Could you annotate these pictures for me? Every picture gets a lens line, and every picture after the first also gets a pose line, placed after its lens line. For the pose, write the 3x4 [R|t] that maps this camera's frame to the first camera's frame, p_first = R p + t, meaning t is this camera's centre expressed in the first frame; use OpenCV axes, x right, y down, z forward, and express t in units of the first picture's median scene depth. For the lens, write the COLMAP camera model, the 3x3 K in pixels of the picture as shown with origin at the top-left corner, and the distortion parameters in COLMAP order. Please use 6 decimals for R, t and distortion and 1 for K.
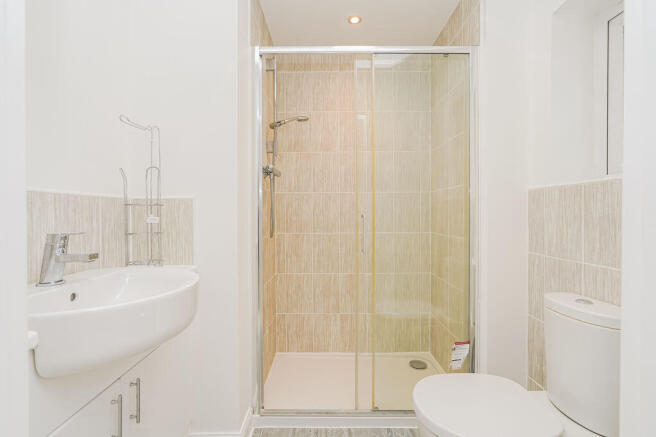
lens RADIAL K [[310.8, 0, 328.4], [0, 310.8, 217.4], [0, 0, 1]] dist [0.001861, -0.000106]
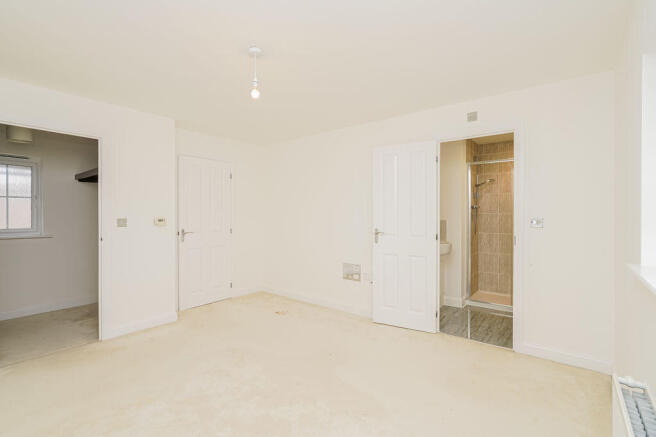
lens RADIAL K [[310.8, 0, 326.9], [0, 310.8, 218.6], [0, 0, 1]] dist [0.001861, -0.000106]
pose [[0.798414, -0.000879, -0.602108, 0.276614], [-0.001870, 0.999990, -0.003940, -0.036304], [0.602106, 0.004271, 0.798405, -1.283881]]
